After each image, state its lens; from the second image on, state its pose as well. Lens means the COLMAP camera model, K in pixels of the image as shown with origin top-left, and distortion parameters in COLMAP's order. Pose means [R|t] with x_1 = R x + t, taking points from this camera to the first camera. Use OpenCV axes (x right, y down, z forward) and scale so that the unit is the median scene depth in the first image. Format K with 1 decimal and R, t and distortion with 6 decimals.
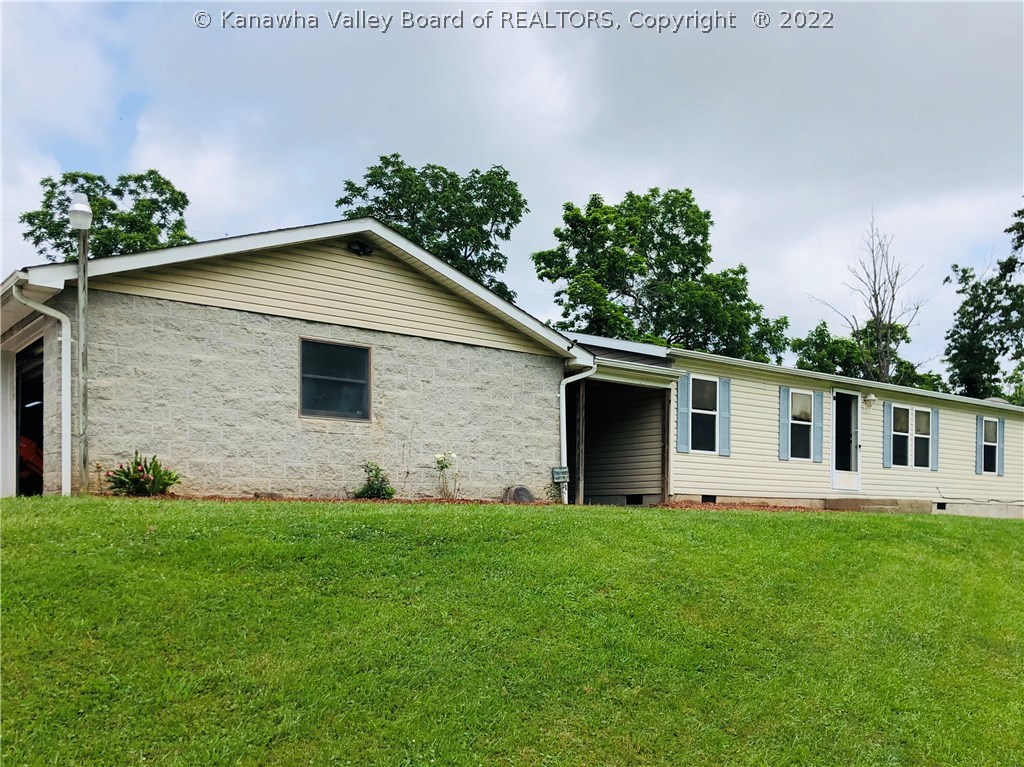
lens RADIAL K [[864.7, 0, 507.2], [0, 864.7, 405.4], [0, 0, 1]] dist [0.101892, -0.236399]
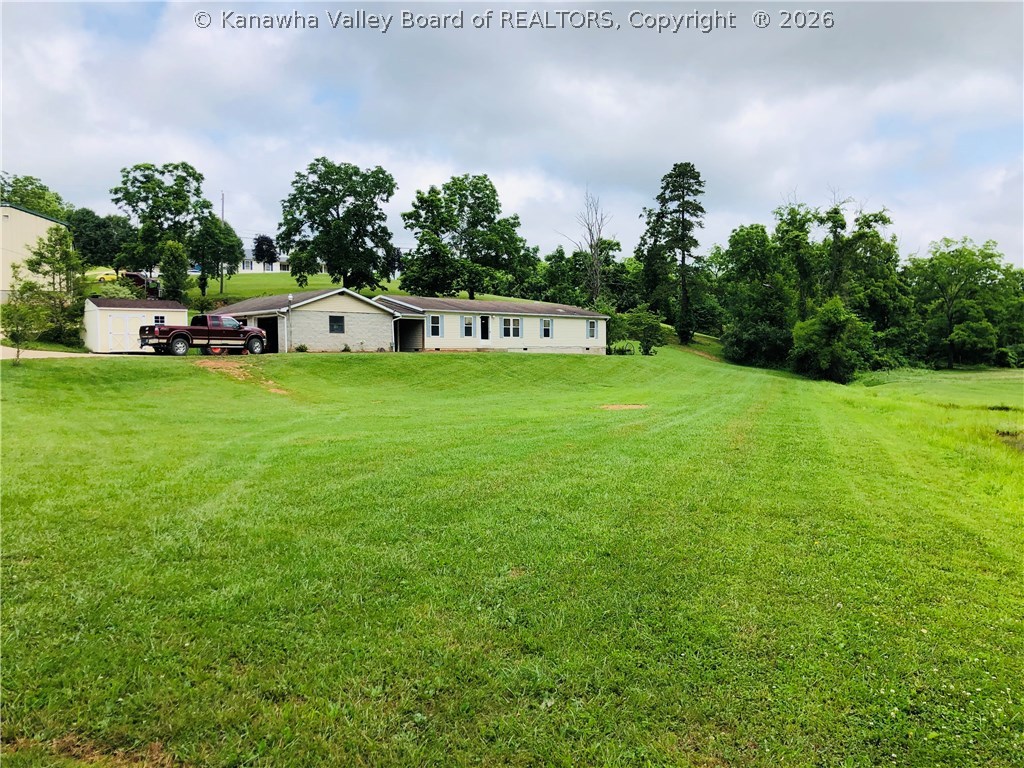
lens RADIAL K [[864.7, 0, 507.2], [0, 864.7, 405.9], [0, 0, 1]] dist [0.101892, -0.236399]
pose [[0.994060, -0.021794, 0.106624, 0.048263], [0.001143, 0.981779, 0.190023, -0.123640], [-0.108823, -0.188772, 0.975973, -0.927367]]
